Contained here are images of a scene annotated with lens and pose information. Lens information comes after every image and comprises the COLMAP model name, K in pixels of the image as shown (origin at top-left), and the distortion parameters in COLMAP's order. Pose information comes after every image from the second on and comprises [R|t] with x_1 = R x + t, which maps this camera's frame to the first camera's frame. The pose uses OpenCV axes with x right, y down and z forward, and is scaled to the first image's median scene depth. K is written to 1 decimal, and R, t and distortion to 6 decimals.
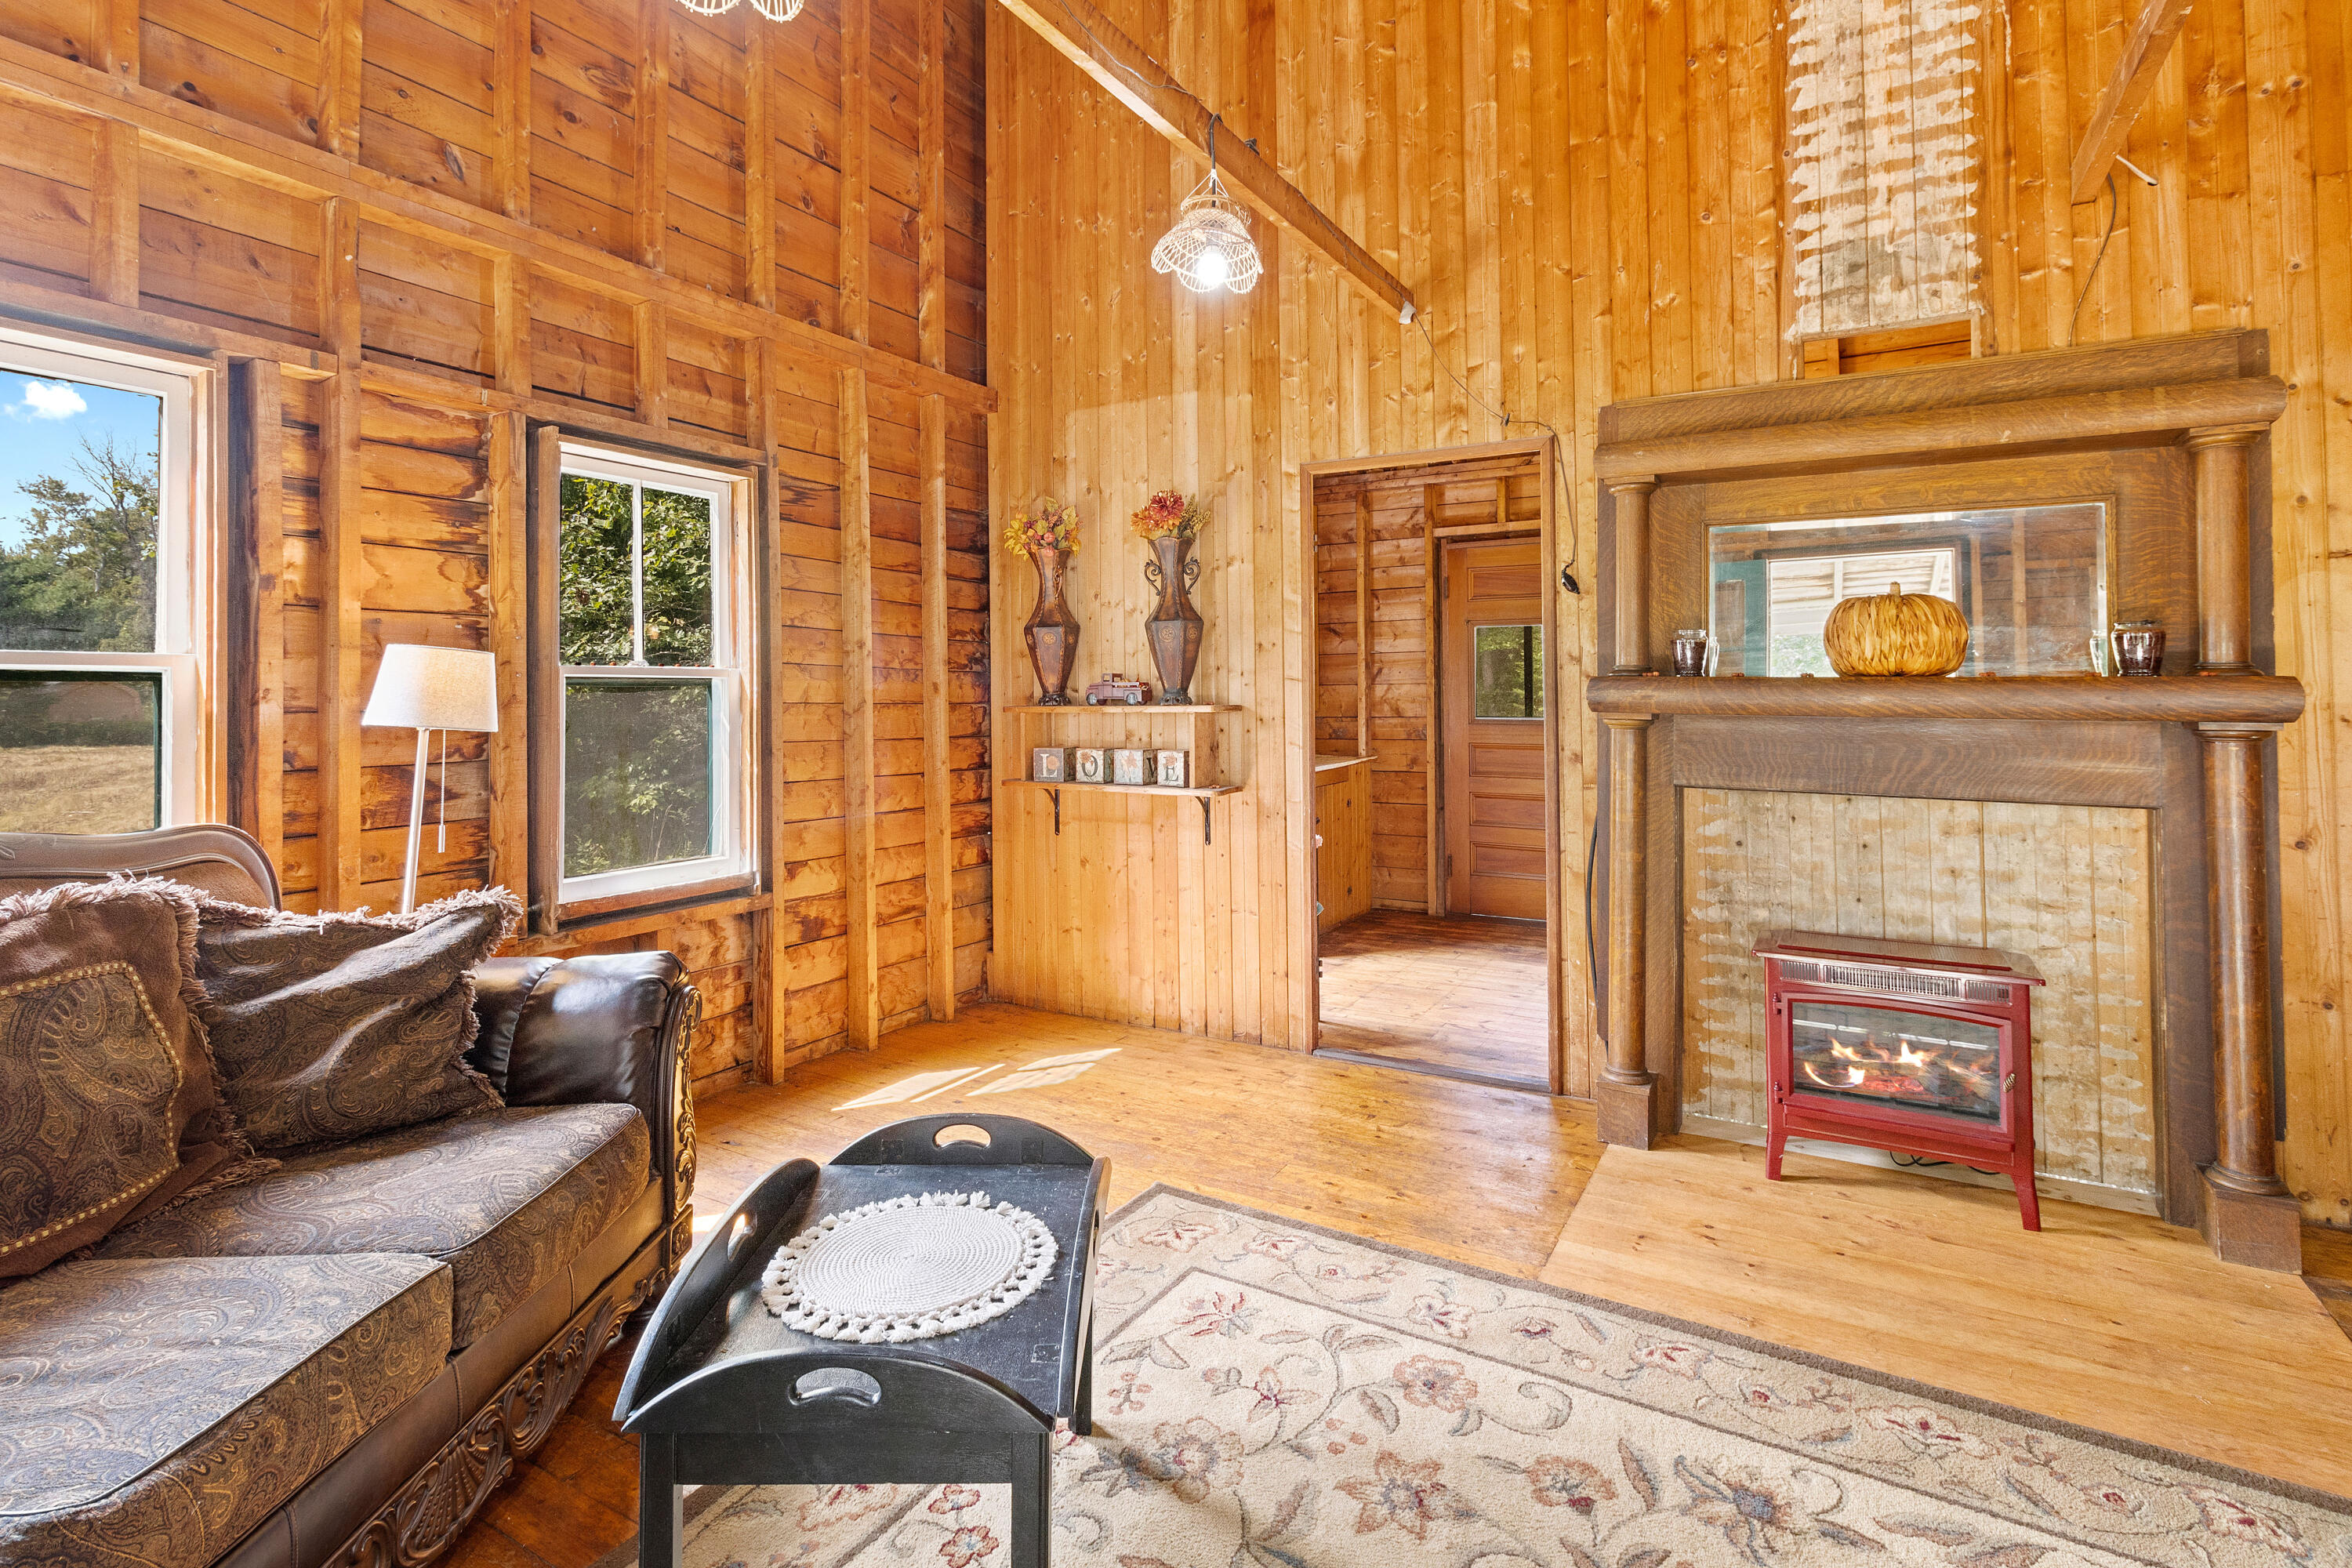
lens RADIAL K [[1137.1, 0, 1167.9], [0, 1137.1, 658.5], [0, 0, 1]] dist [0.002041, -0.000064]
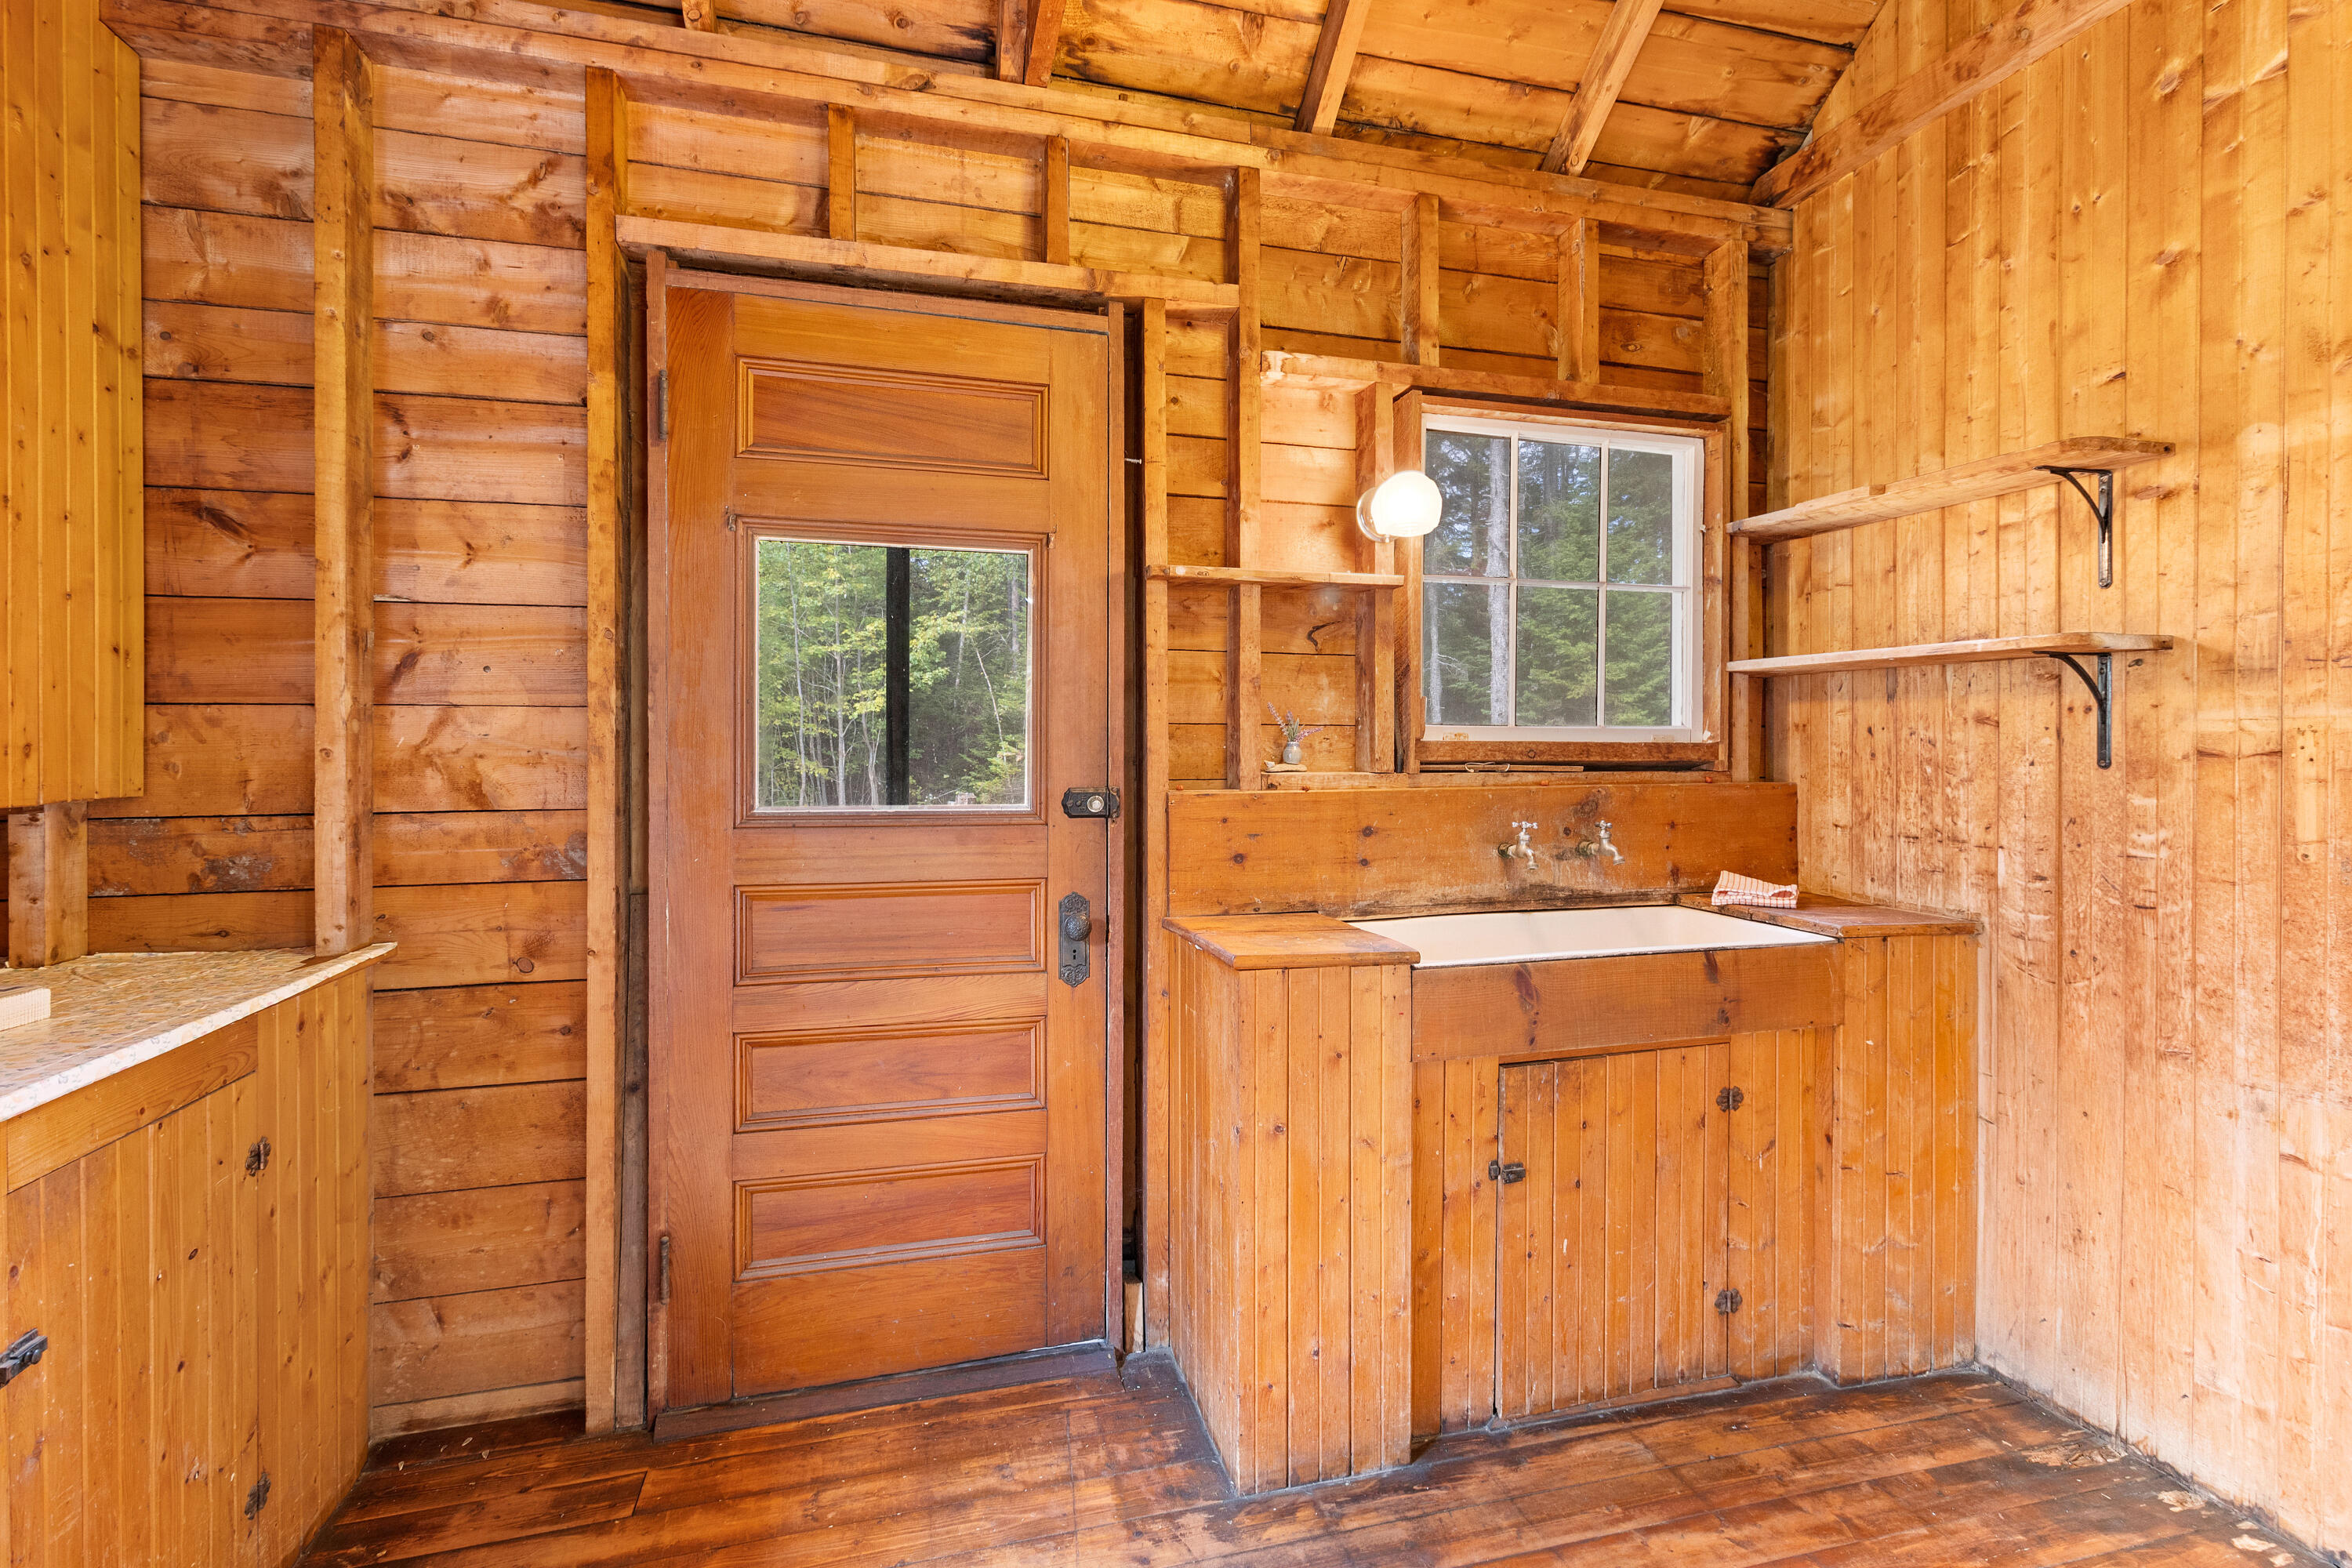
lens RADIAL K [[1071.0, 0, 1180.2], [0, 1071.0, 777.7], [0, 0, 1]] dist [0.003399, 0.000601]
pose [[0.687853, 0.000080, 0.725850, 0.195080], [-0.026806, 0.999321, 0.025293, 0.047736], [-0.725355, -0.036855, 0.687388, 1.060399]]
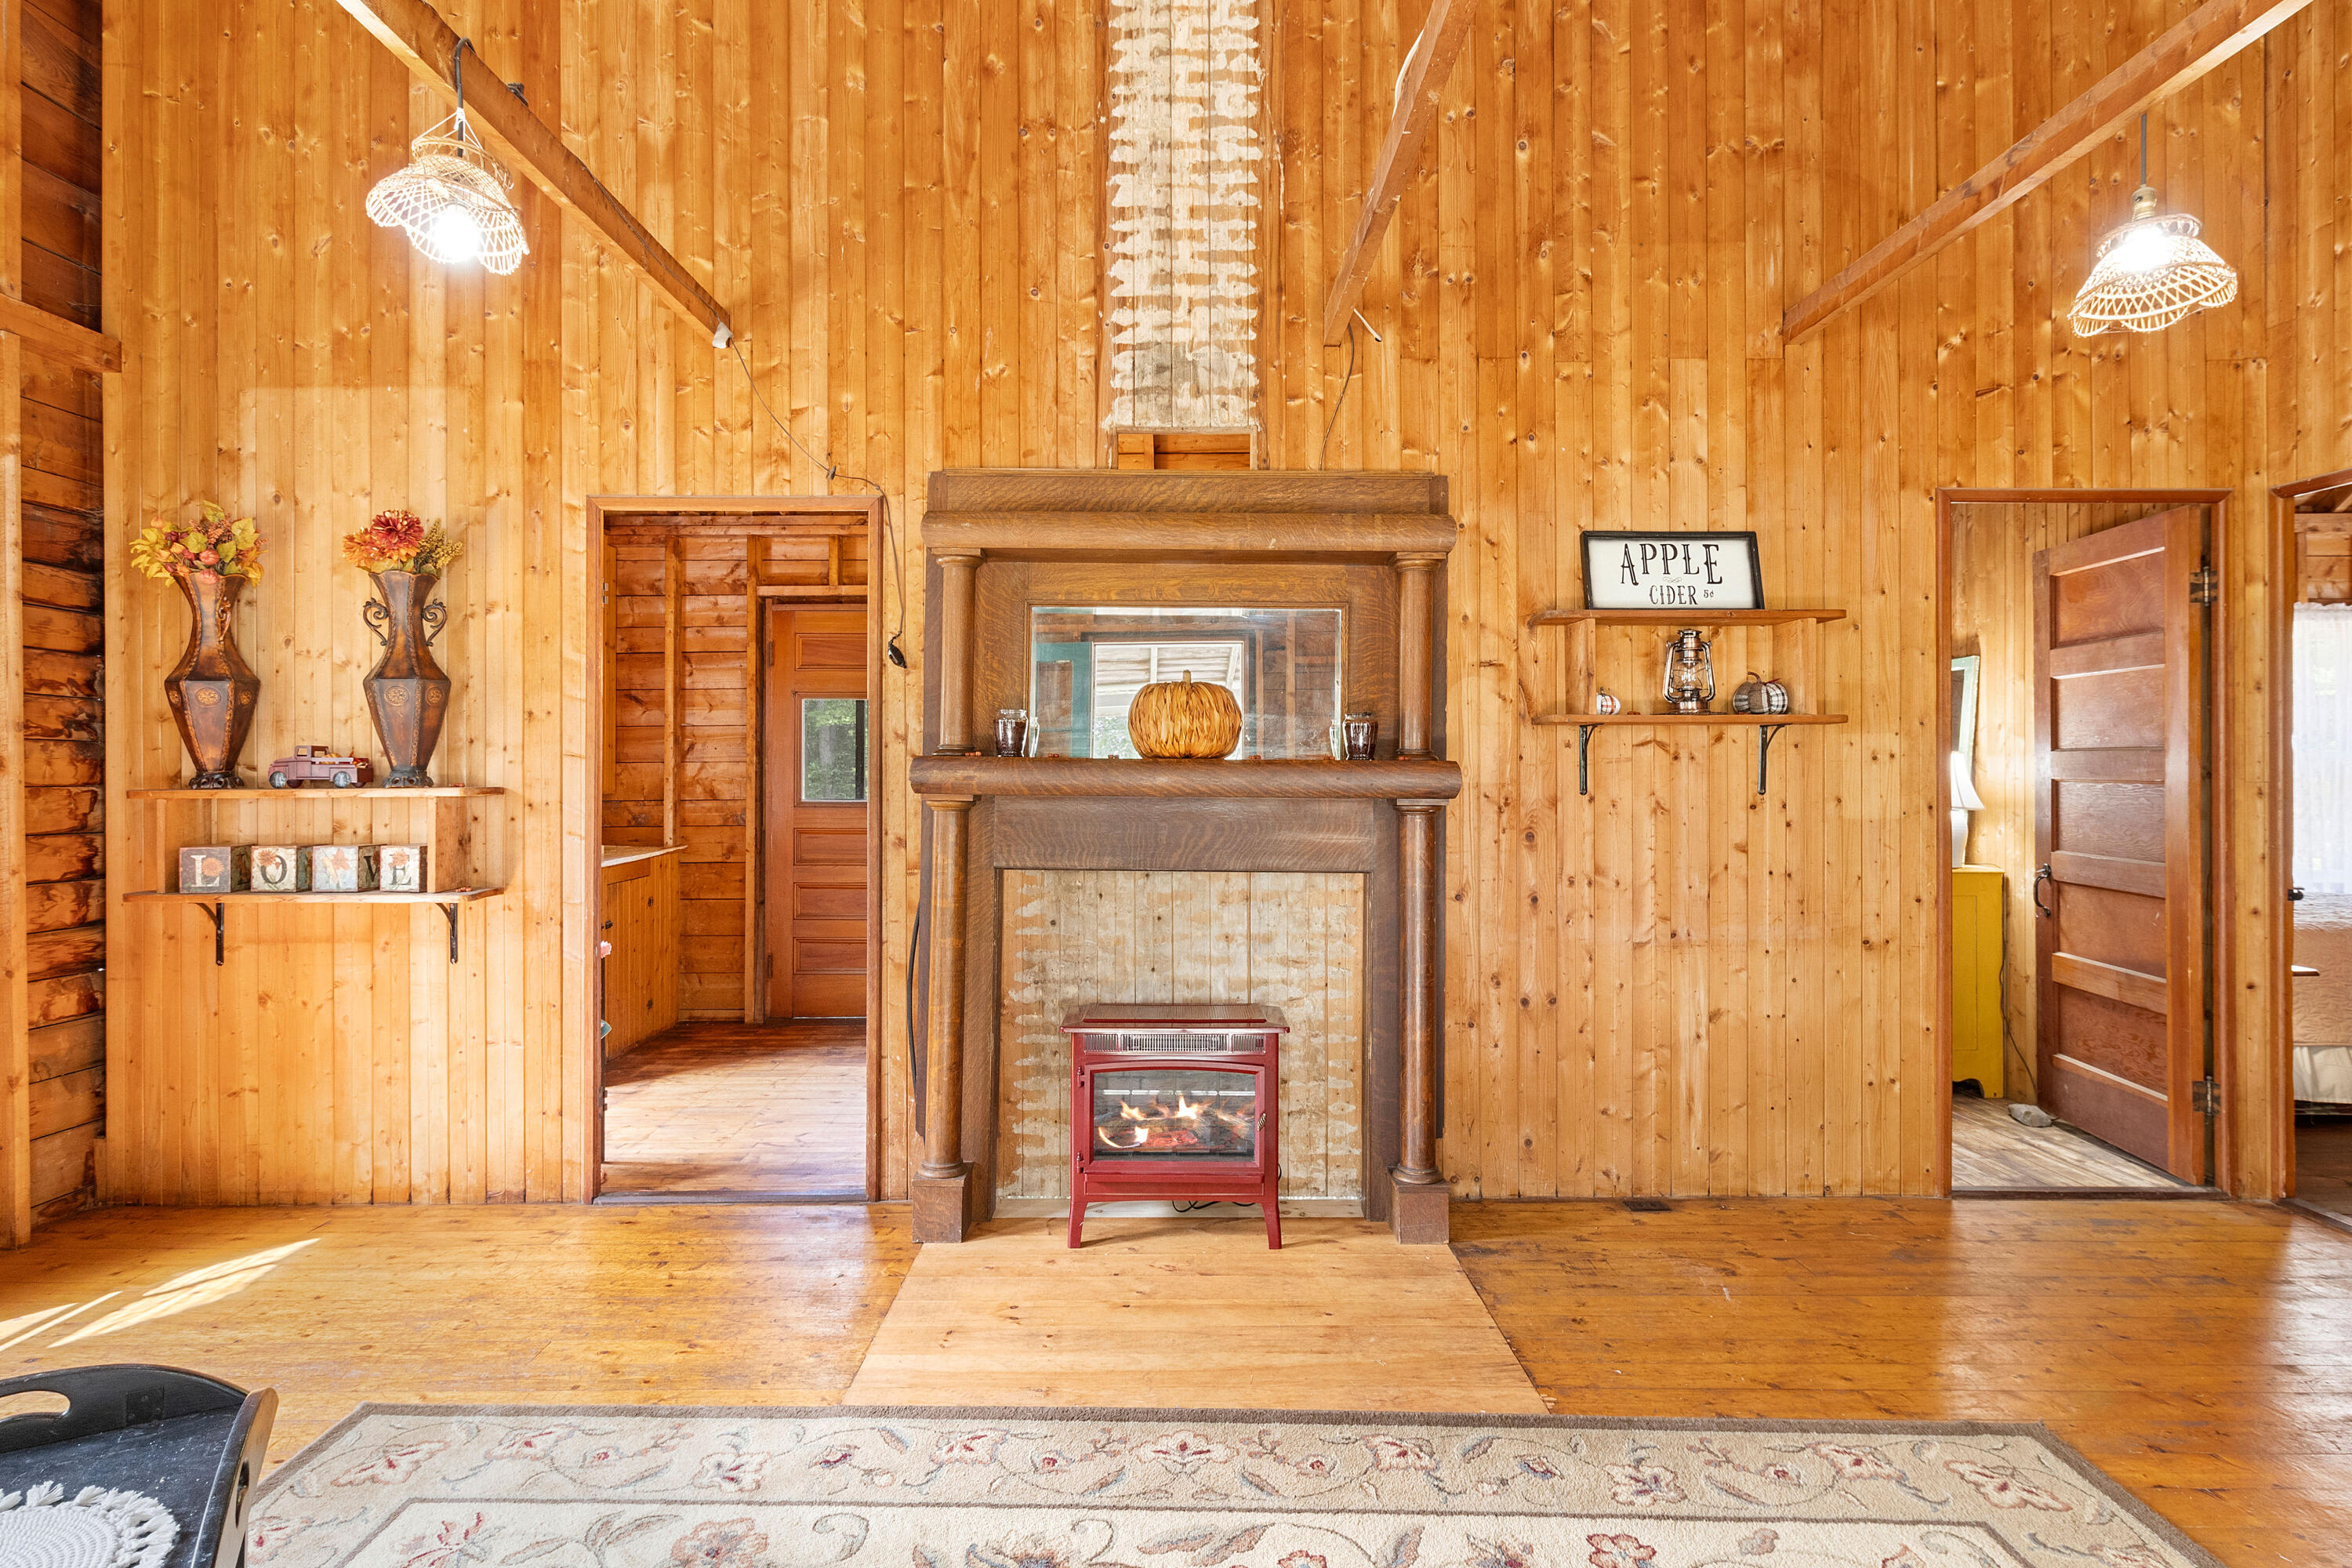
lens RADIAL K [[1256.9, 0, 1171.3], [0, 1256.9, 755.0], [0, 0, 1]] dist [0.000435, 0.001285]
pose [[0.860140, 0.009613, 0.509967, 0.021414], [-0.018175, 0.999765, 0.011808, -0.001167], [-0.509734, -0.019425, 0.860113, -0.008965]]
